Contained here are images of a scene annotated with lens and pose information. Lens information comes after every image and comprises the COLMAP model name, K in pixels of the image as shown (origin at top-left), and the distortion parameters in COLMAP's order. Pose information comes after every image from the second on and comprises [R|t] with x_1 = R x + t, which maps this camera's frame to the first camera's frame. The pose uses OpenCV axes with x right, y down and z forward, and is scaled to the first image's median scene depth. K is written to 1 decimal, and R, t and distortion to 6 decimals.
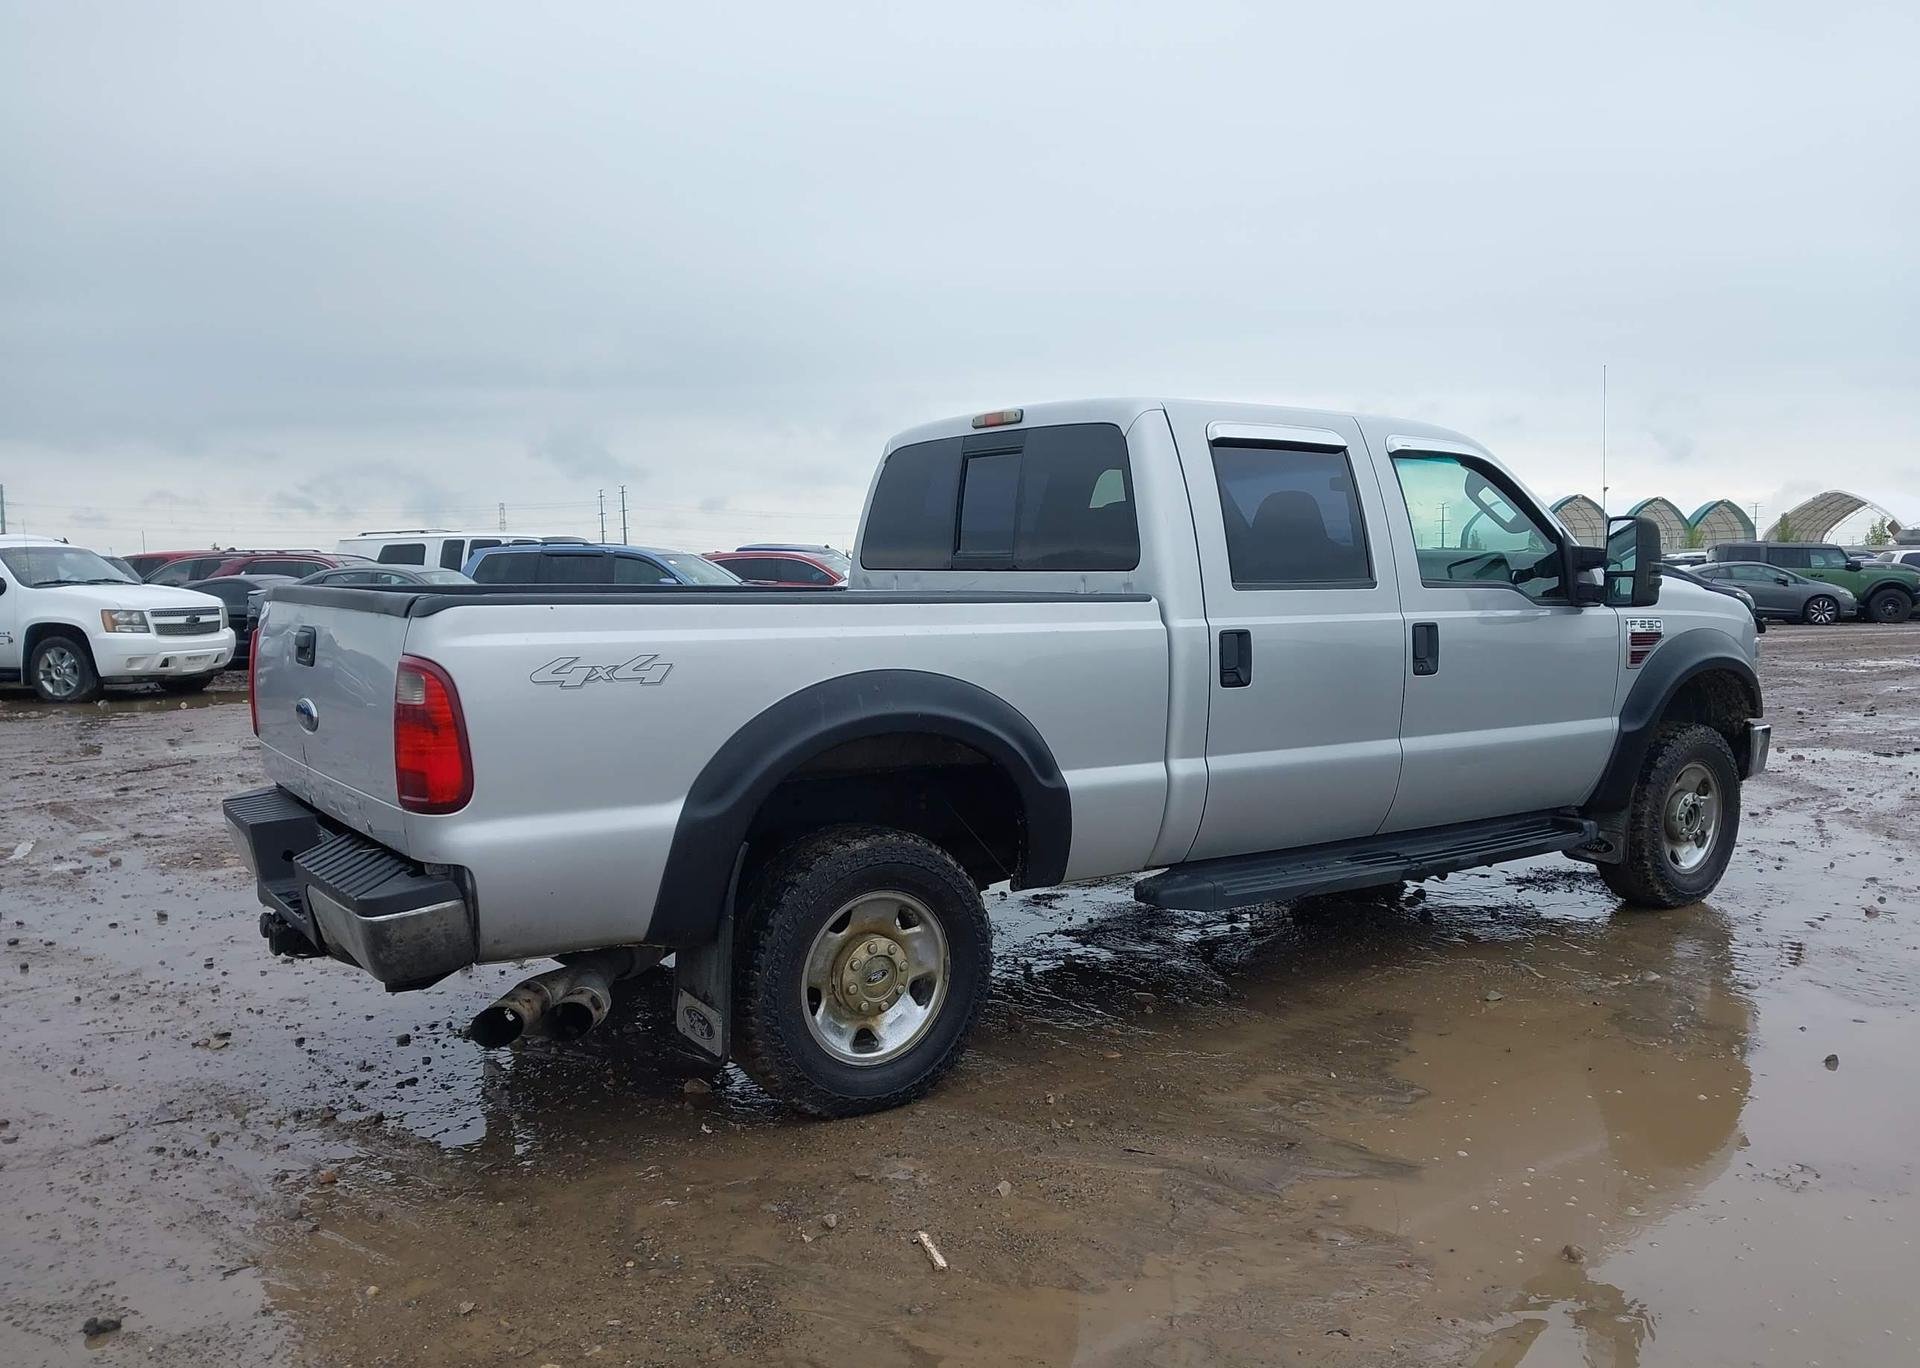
lens RADIAL K [[1500.0, 0, 955.9], [0, 1500.0, 690.8], [0, 0, 1]] dist [0.097742, -0.124948]
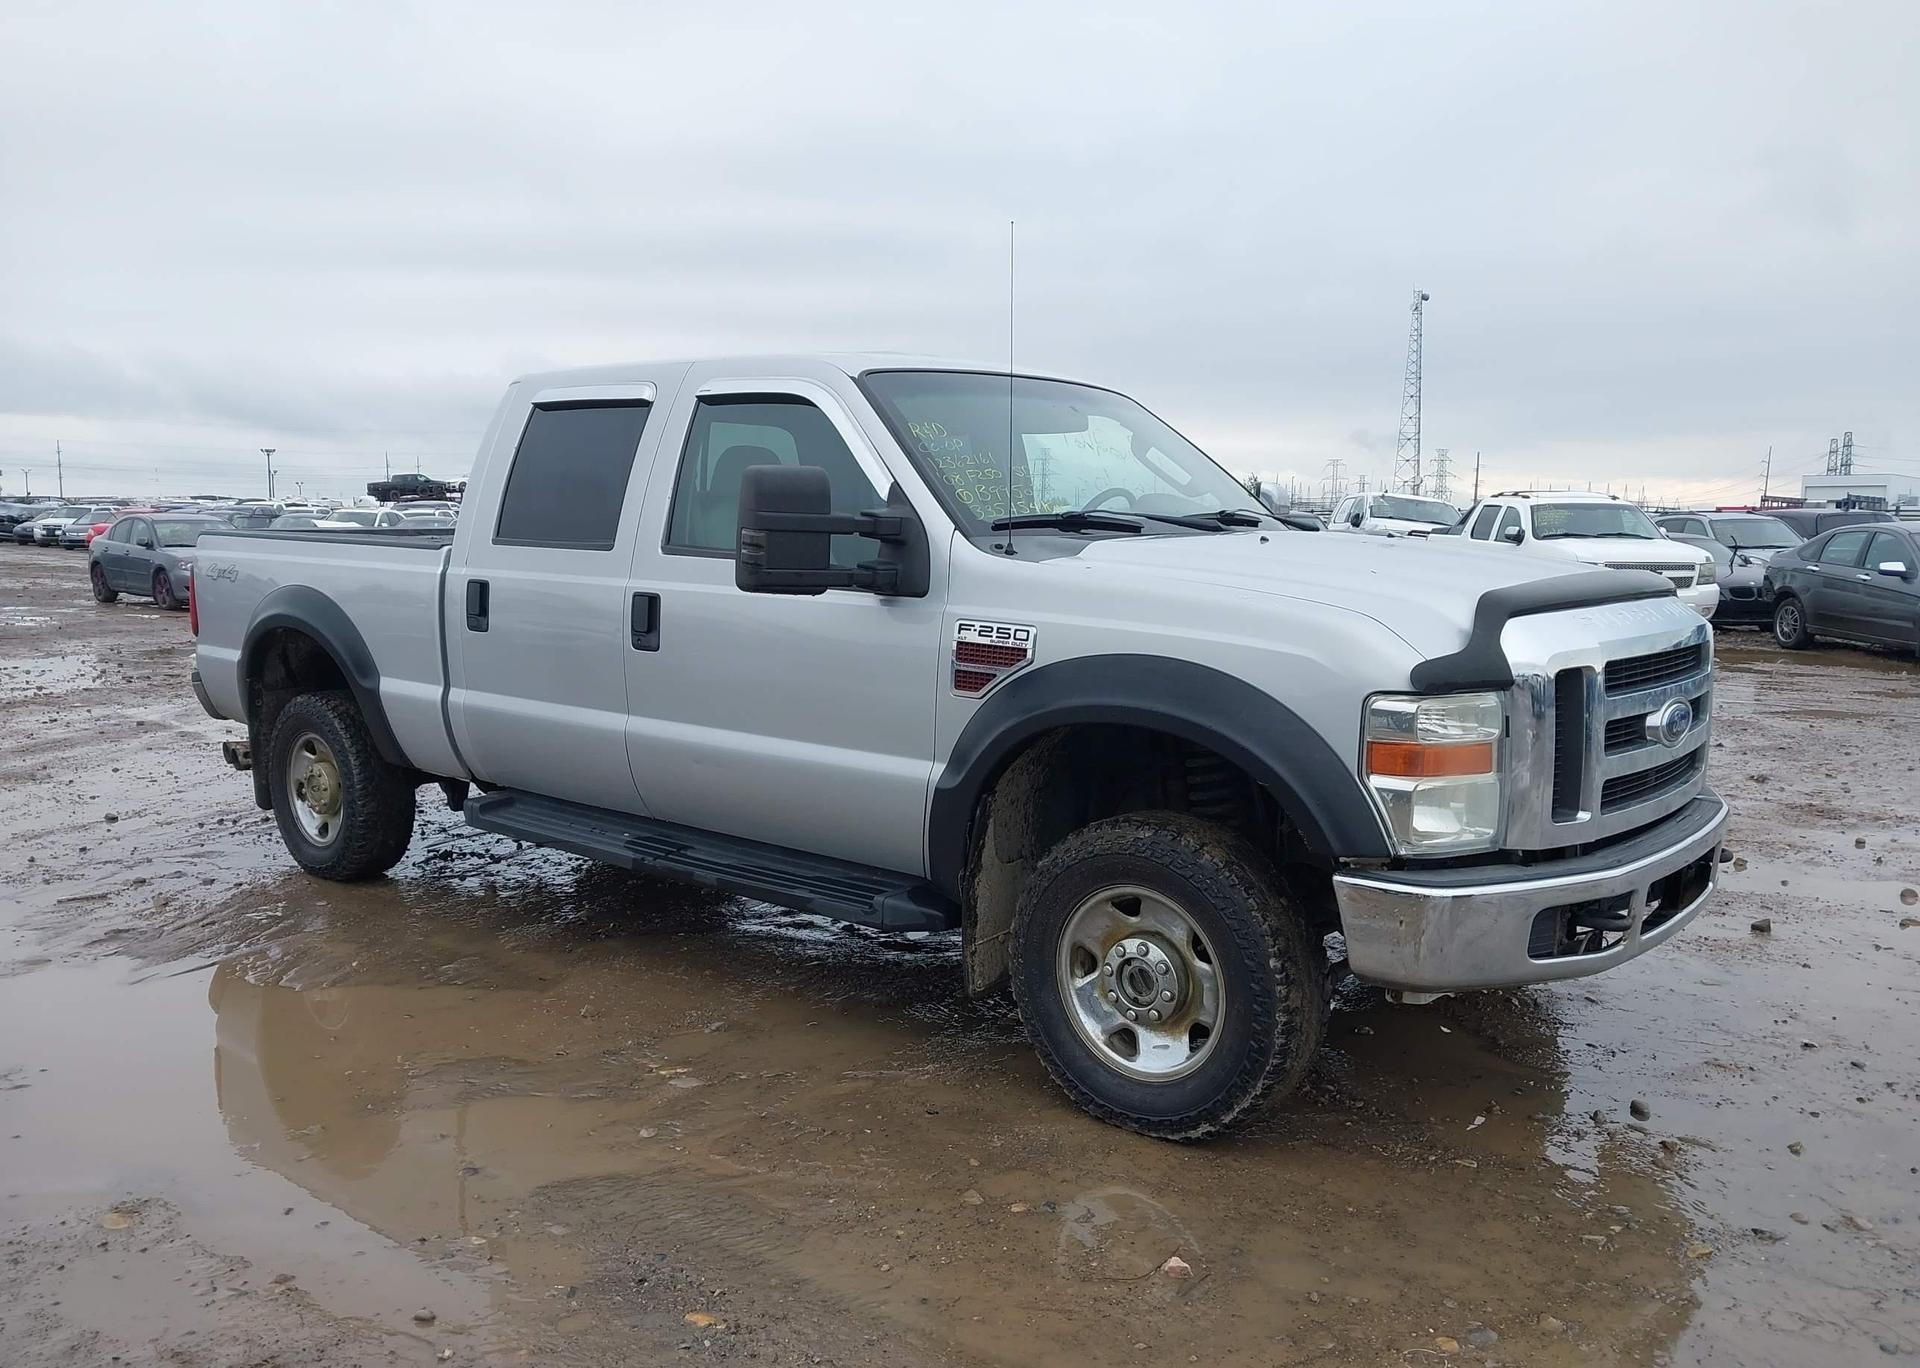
lens RADIAL K [[1511.9, 0, 959.2], [0, 1511.9, 704.1], [0, 0, 1]] dist [0.093557, -0.134078]
pose [[0.249417, 0.128020, -0.959897, 1.325791], [-0.091987, 0.989873, 0.108117, -0.101341], [0.964017, 0.061332, 0.258667, 1.028129]]
